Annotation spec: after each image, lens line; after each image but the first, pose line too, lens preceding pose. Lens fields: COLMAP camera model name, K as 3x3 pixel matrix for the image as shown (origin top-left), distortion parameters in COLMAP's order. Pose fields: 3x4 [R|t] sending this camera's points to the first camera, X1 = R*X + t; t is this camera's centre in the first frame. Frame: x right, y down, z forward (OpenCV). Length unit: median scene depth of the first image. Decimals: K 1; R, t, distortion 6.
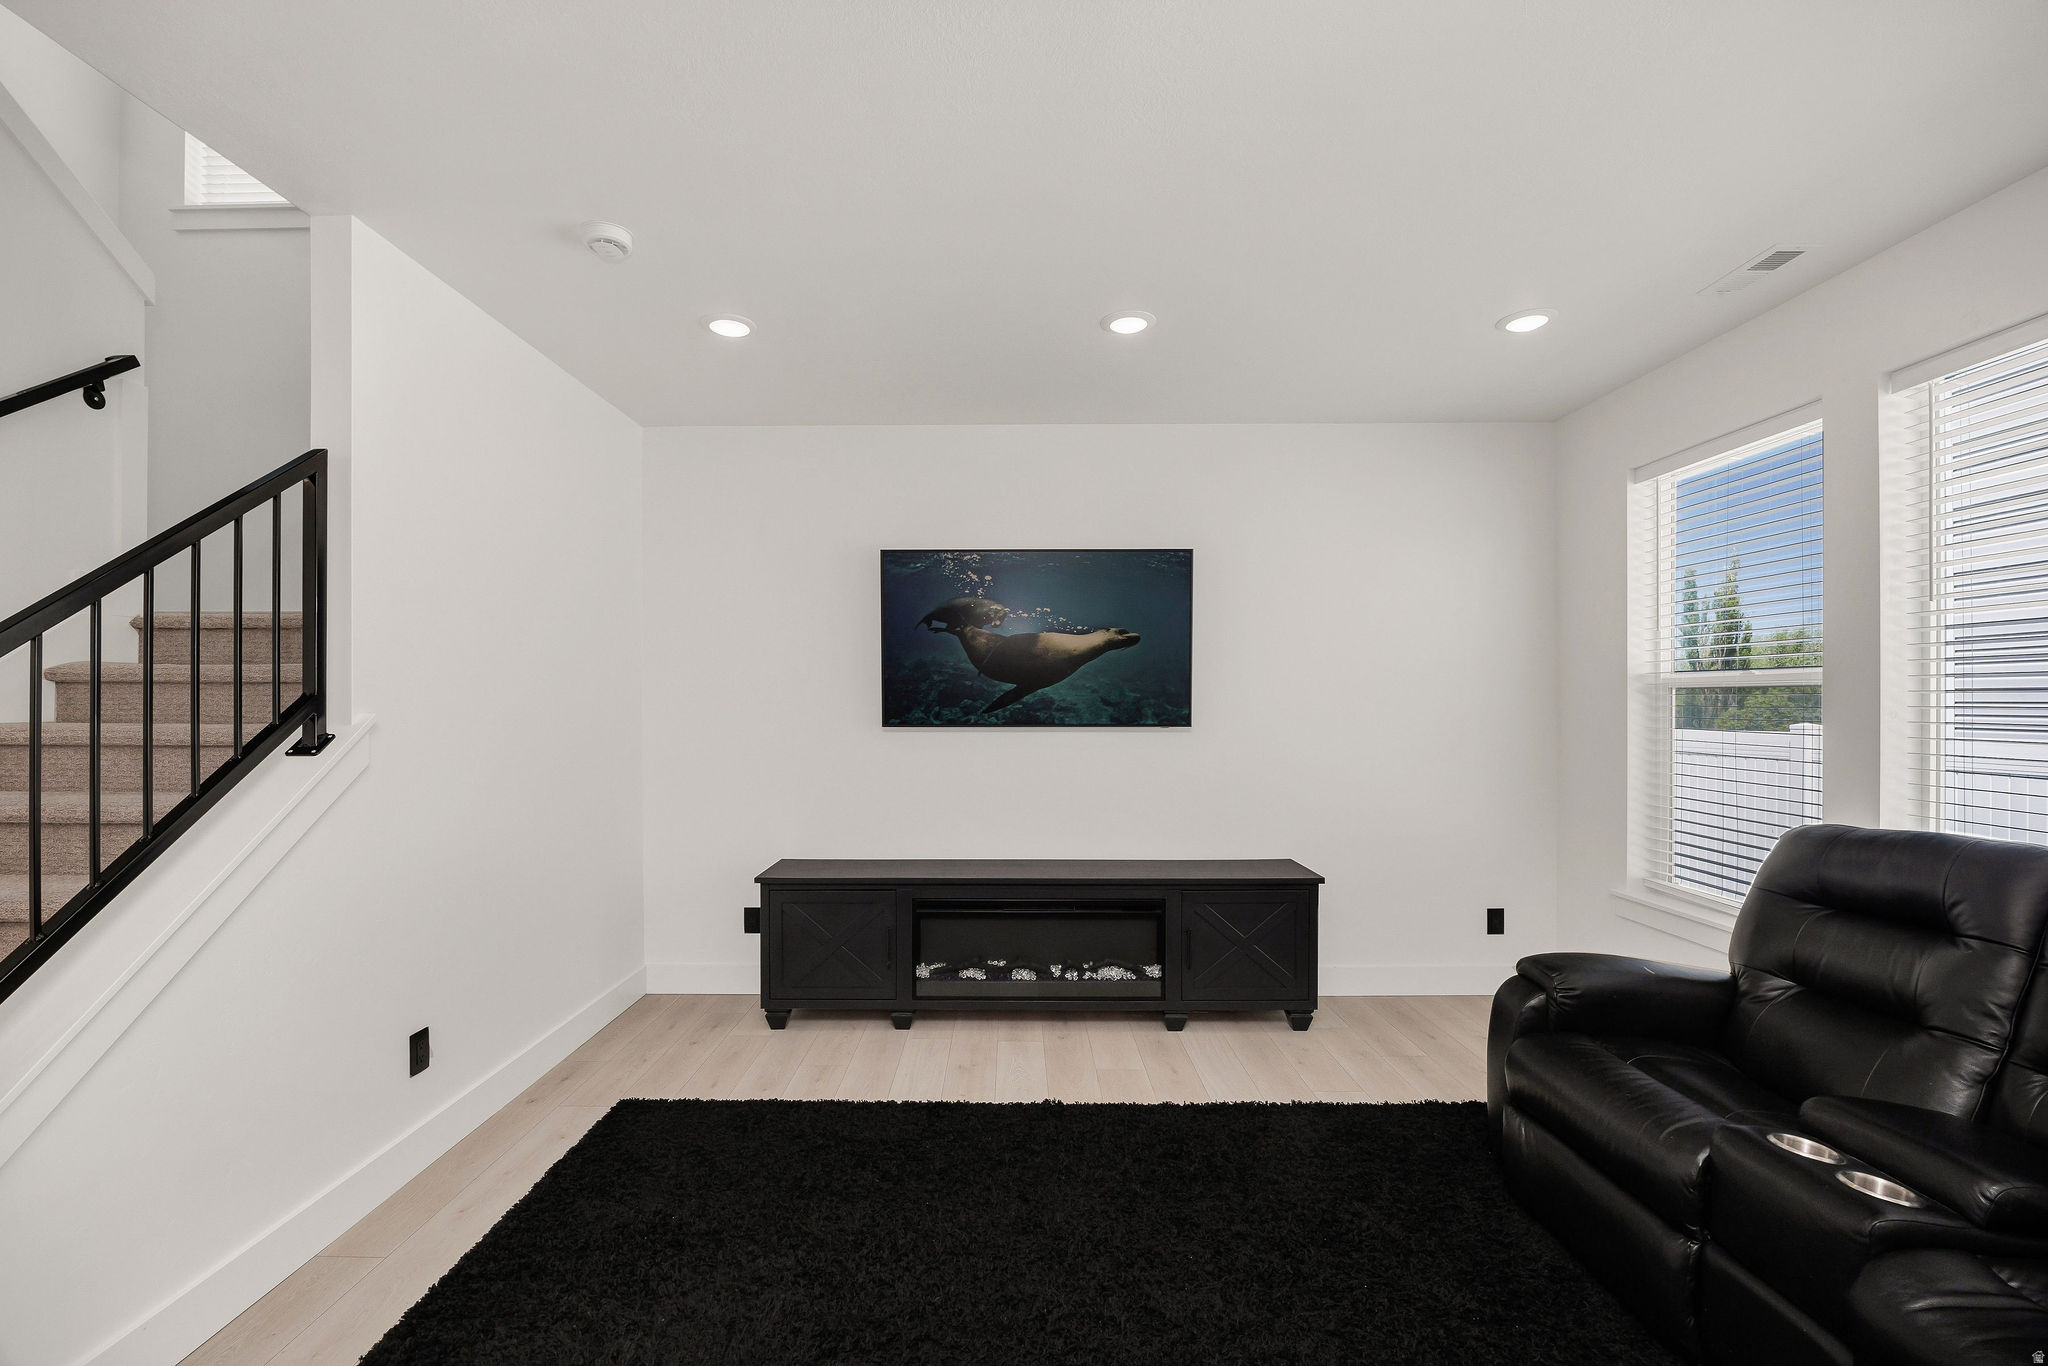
lens RADIAL K [[878.3, 0, 1029.3], [0, 878.3, 698.7], [0, 0, 1]] dist [0.001349, 0.000022]
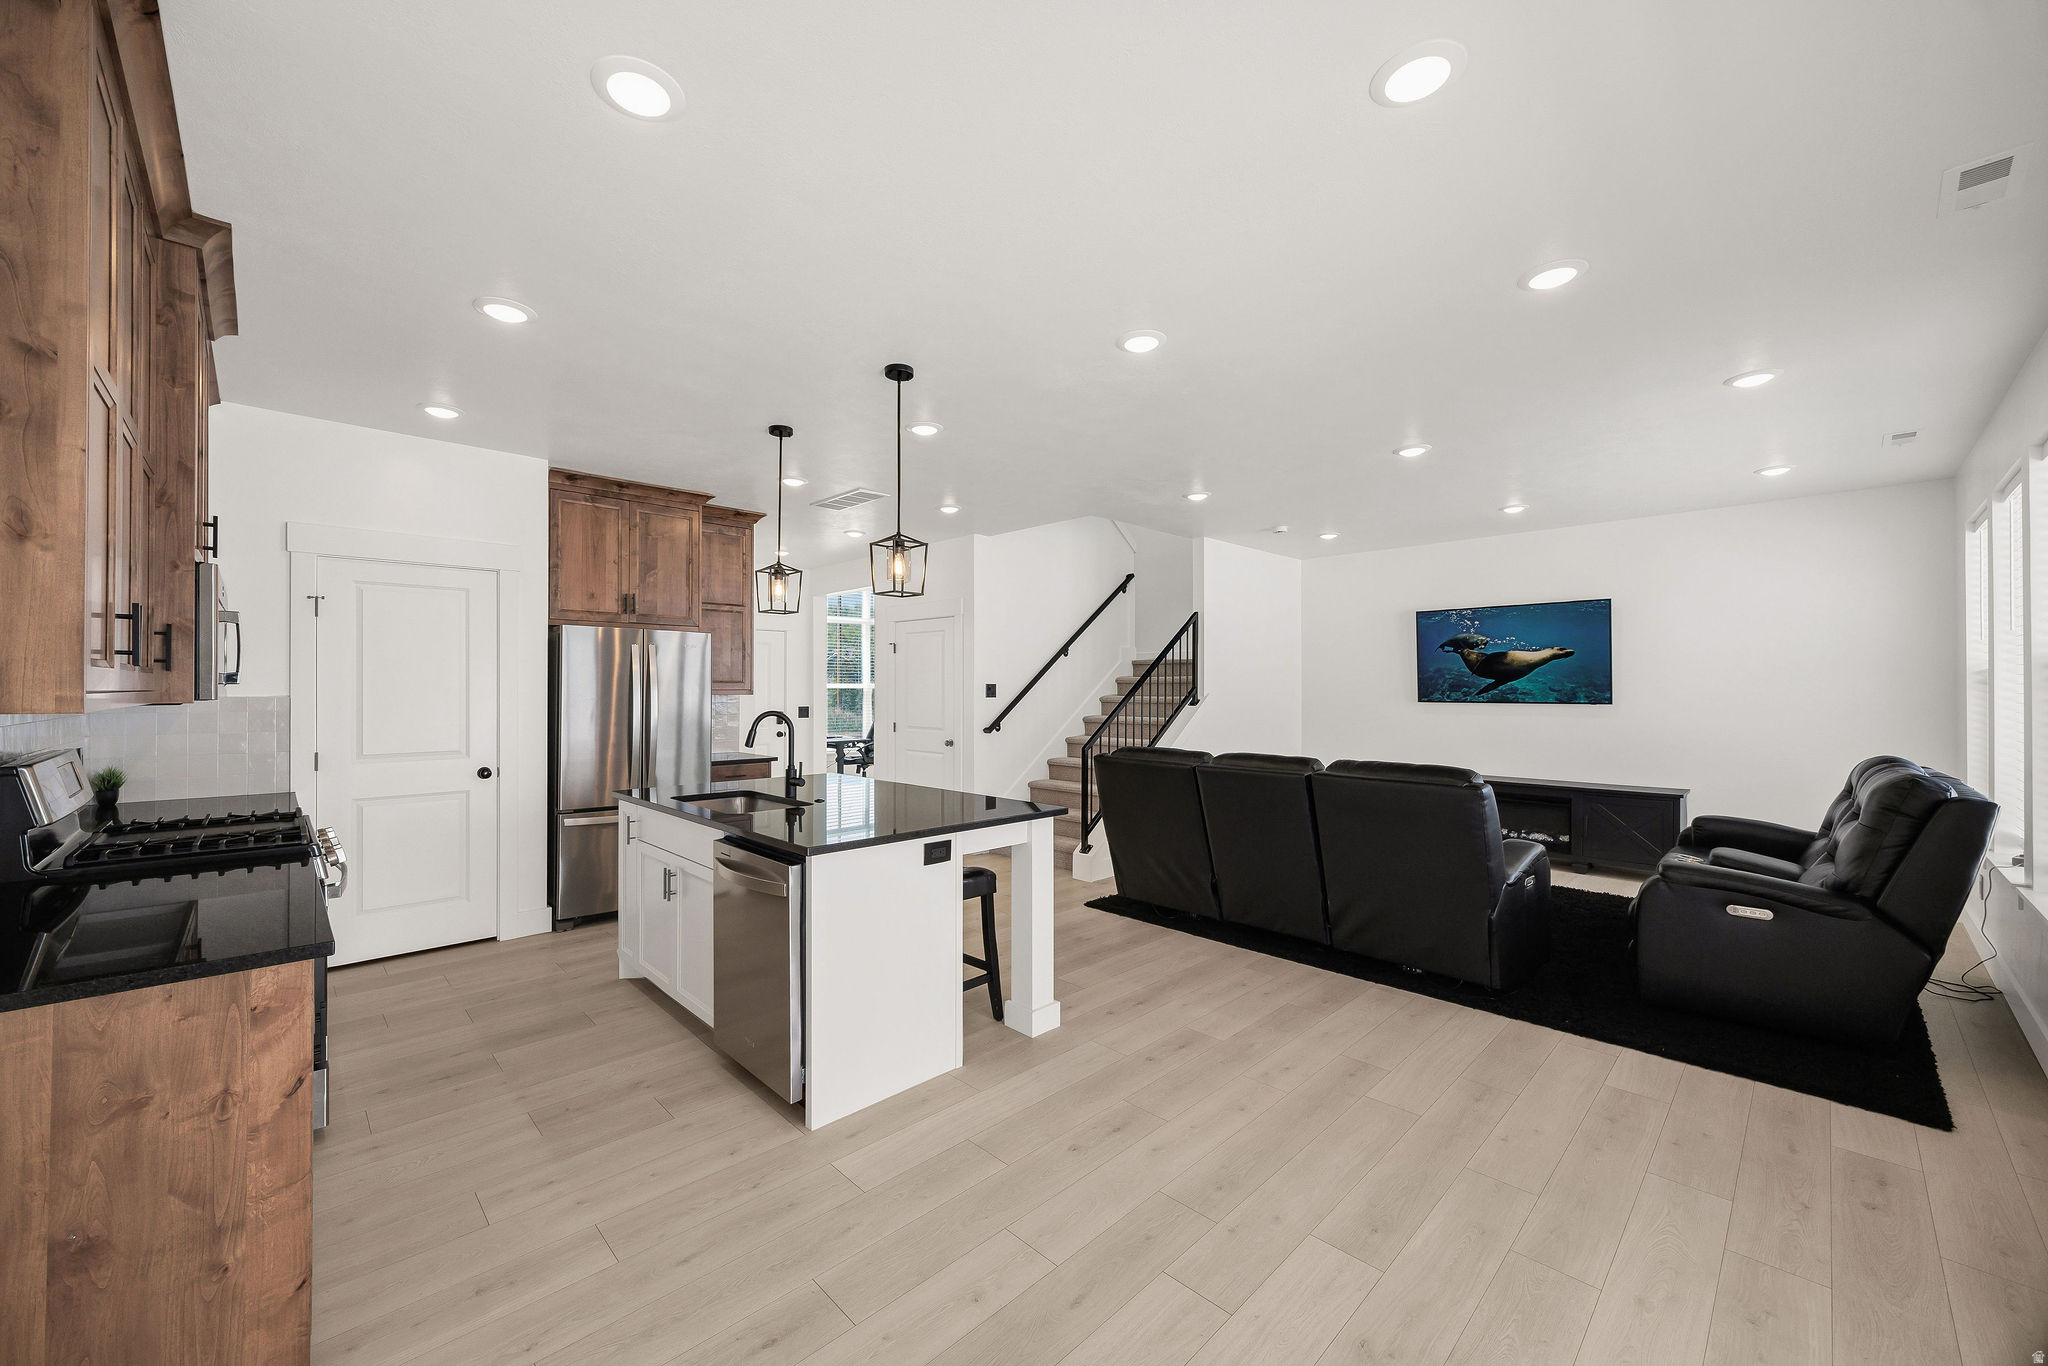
lens RADIAL K [[807.8, 0, 1036.7], [0, 807.8, 682.8], [0, 0, 1]] dist [0.000050, 0.000023]
pose [[0.704723, -0.004135, -0.709471, 0.506676], [0.002885, 0.999991, -0.002963, -0.007870], [0.709477, 0.000042, 0.704729, -0.861495]]
